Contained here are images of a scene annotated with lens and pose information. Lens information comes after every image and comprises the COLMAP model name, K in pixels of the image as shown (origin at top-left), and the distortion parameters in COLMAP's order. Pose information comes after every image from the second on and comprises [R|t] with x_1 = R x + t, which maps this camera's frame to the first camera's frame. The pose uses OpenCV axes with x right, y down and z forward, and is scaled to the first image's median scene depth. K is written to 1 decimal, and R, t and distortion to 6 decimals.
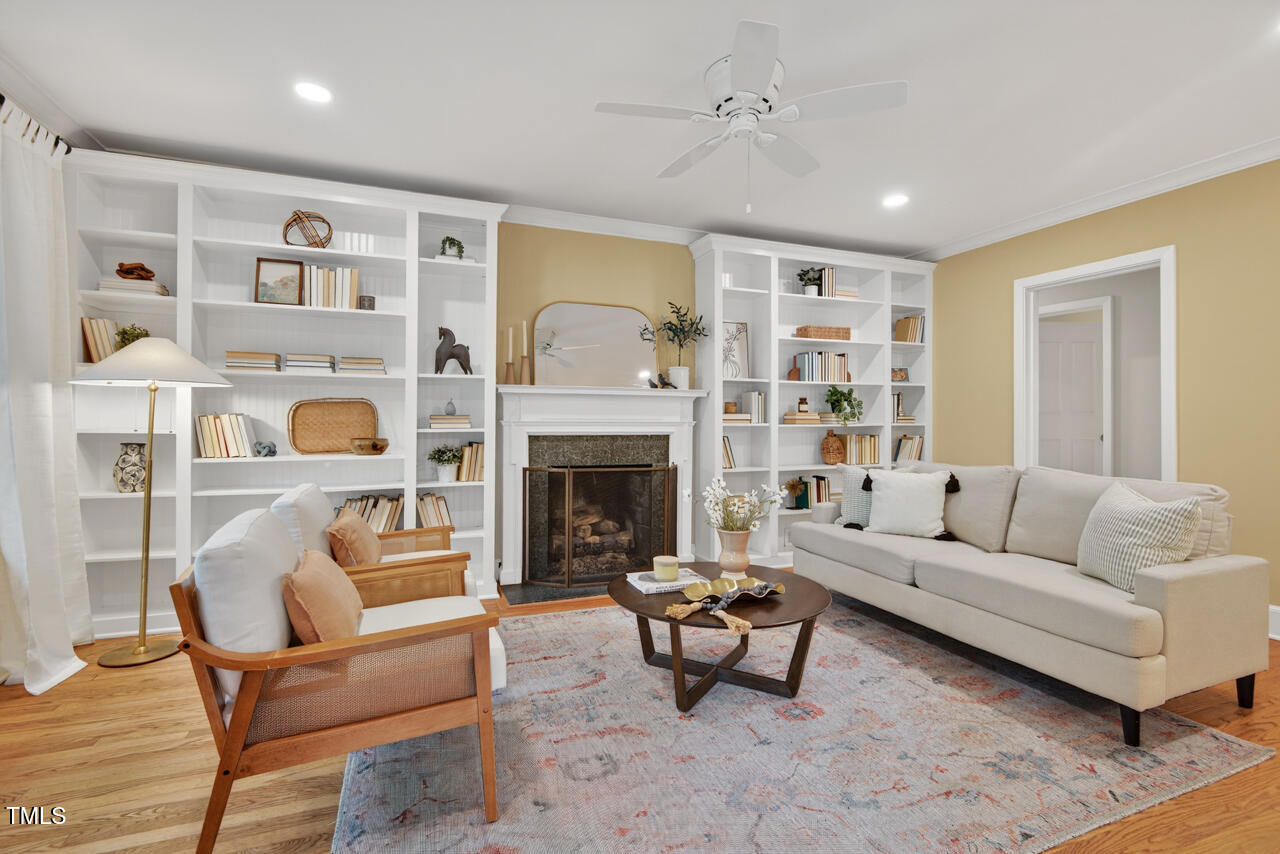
lens RADIAL K [[586.5, 0, 639.3], [0, 586.5, 417.6], [0, 0, 1]] dist [0.000700, -0.003989]
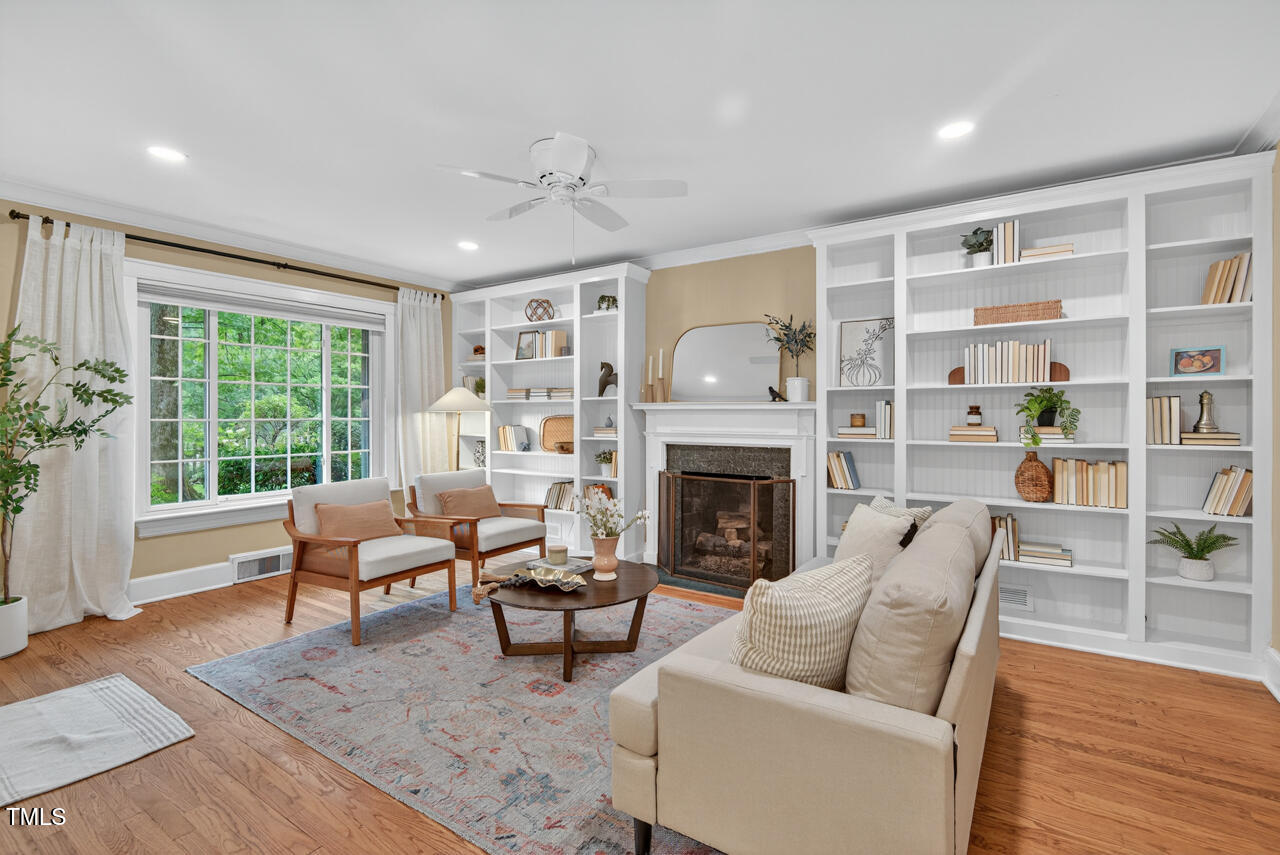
lens RADIAL K [[586.5, 0, 645.1], [0, 586.5, 420.3], [0, 0, 1]] dist [0.000700, -0.003989]
pose [[0.575499, 0.004043, -0.817792, 0.784253], [0.003974, 0.999962, 0.007740, -0.028140], [0.817793, -0.007704, 0.575461, 0.280667]]
